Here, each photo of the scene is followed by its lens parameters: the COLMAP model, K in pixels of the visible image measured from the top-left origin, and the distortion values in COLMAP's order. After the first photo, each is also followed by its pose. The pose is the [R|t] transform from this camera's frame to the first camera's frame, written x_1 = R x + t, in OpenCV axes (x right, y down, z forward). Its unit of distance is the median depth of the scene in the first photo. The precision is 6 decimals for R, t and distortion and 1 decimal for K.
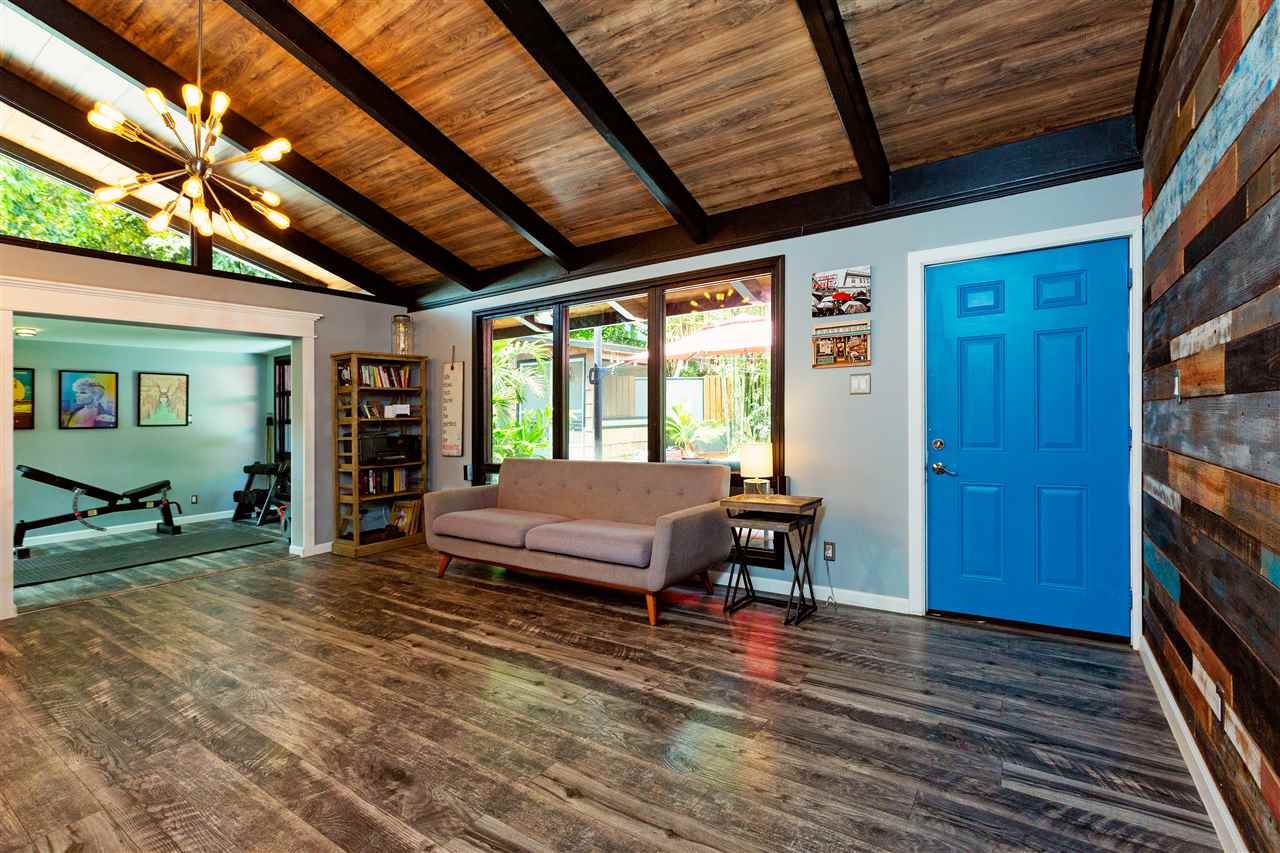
lens RADIAL K [[579.7, 0, 636.2], [0, 579.7, 421.1], [0, 0, 1]] dist [0.006741, -0.000033]
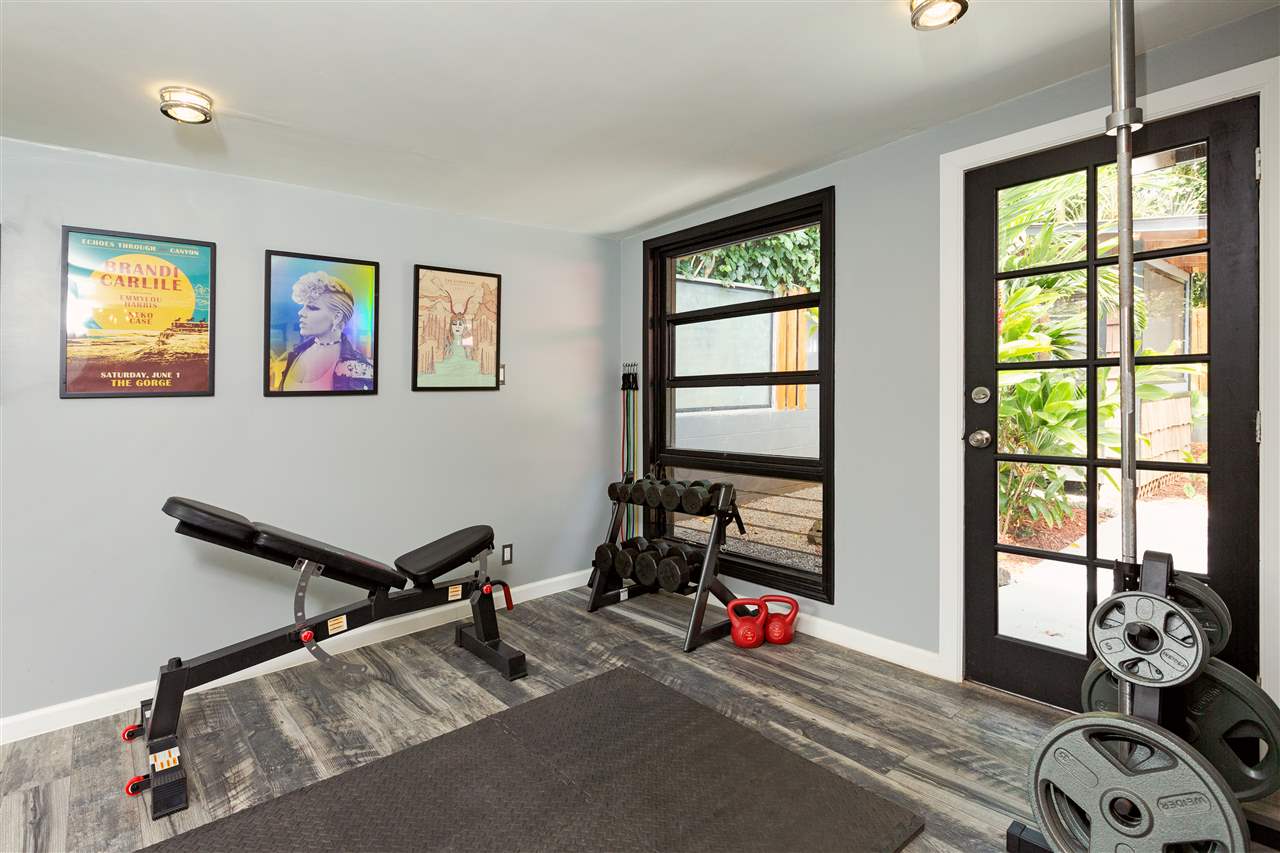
lens RADIAL K [[638.8, 0, 633.2], [0, 638.8, 395.1], [0, 0, 1]] dist [-0.000001, -0.001604]
pose [[0.964212, 0.013517, -0.264789, -0.598307], [-0.009329, 0.999811, 0.017068, 0.003108], [0.264970, -0.013987, 0.964155, 0.612493]]
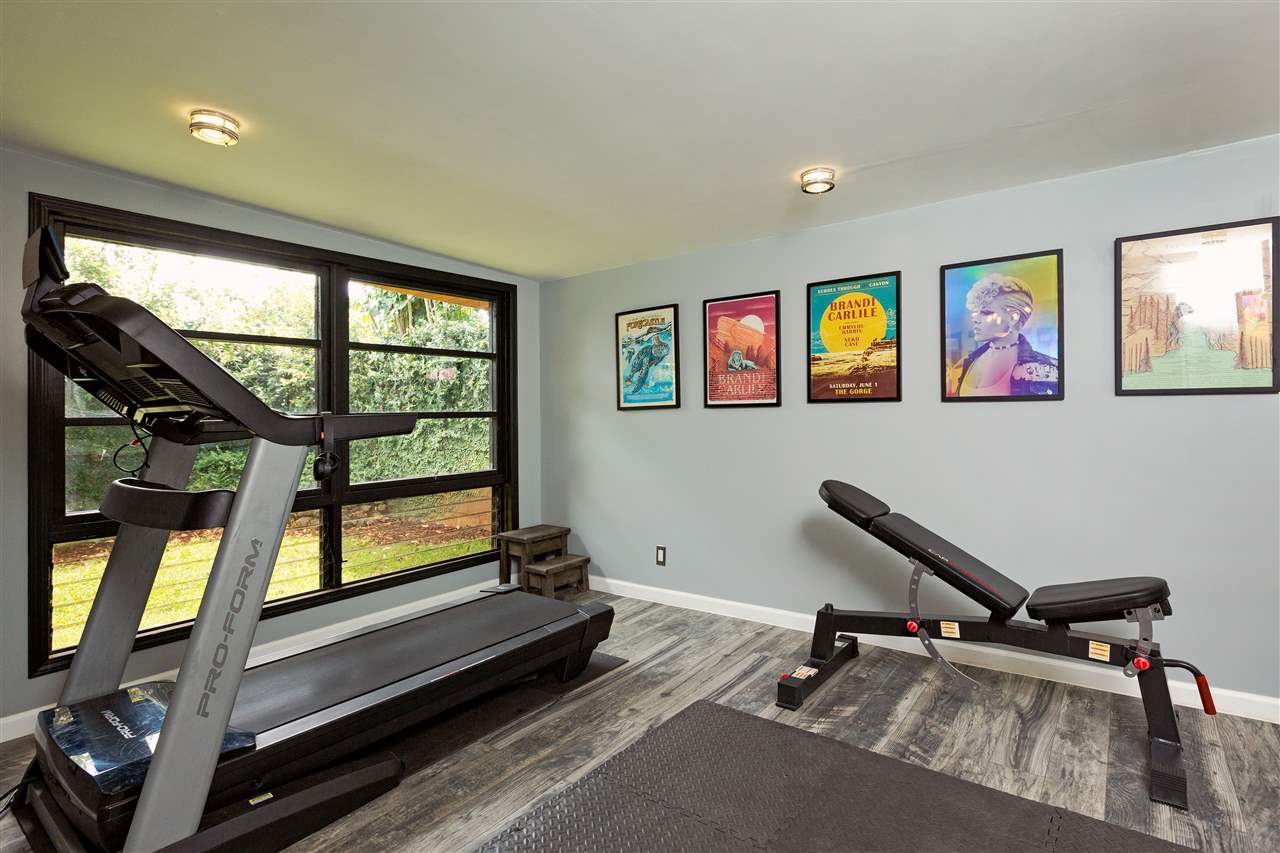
lens RADIAL K [[638.8, 0, 633.2], [0, 638.8, 395.1], [0, 0, 1]] dist [-0.000001, -0.001604]
pose [[-0.063666, 0.011682, -0.997903, -0.475462], [0.023797, 0.999665, 0.010184, -0.001300], [0.997687, -0.023099, -0.063923, 0.766262]]
